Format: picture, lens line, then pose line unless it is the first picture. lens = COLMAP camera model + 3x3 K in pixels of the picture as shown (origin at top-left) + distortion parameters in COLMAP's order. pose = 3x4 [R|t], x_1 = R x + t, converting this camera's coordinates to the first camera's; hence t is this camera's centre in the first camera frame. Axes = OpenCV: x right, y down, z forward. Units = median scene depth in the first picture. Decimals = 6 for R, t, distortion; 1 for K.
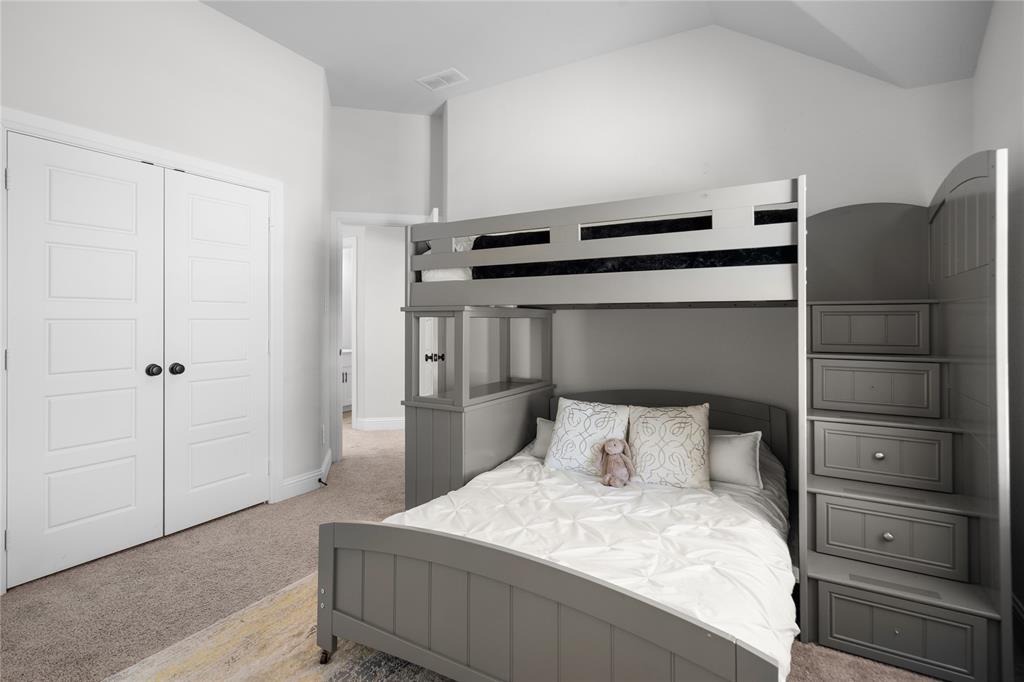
lens RADIAL K [[493.5, 0, 515.1], [0, 493.5, 327.3], [0, 0, 1]] dist [0.001122, 0.000834]
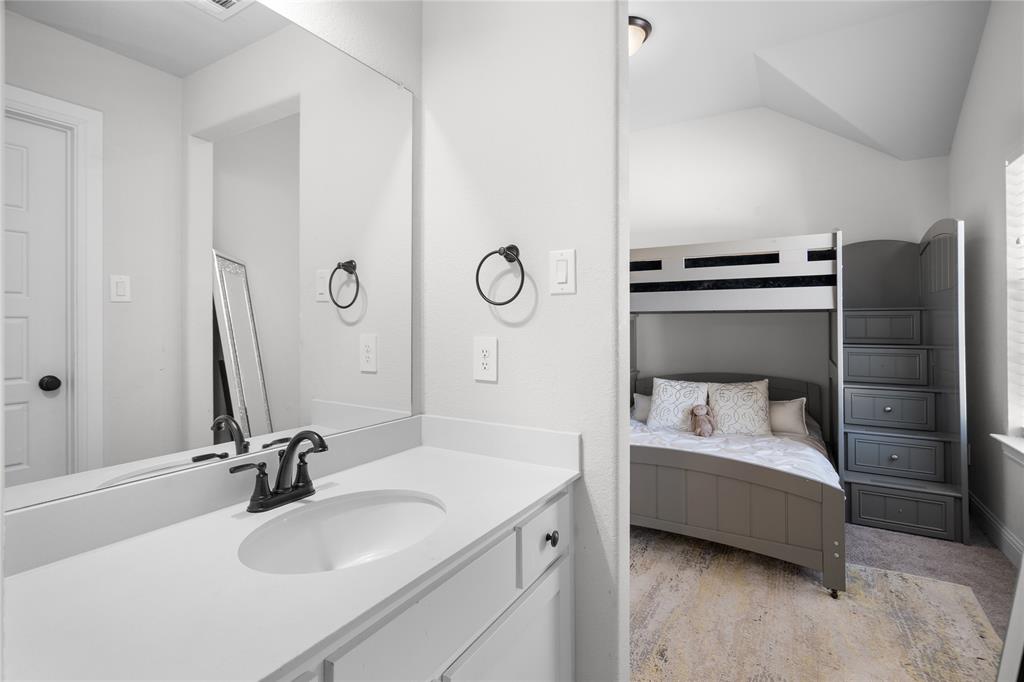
lens RADIAL K [[485.5, 0, 513.6], [0, 485.5, 327.1], [0, 0, 1]] dist [-0.001247, -0.000173]
pose [[0.999979, -0.003149, -0.005585, -0.355252], [0.003128, 0.999988, -0.003752, 0.004895], [0.005597, 0.003734, 0.999977, -0.439271]]
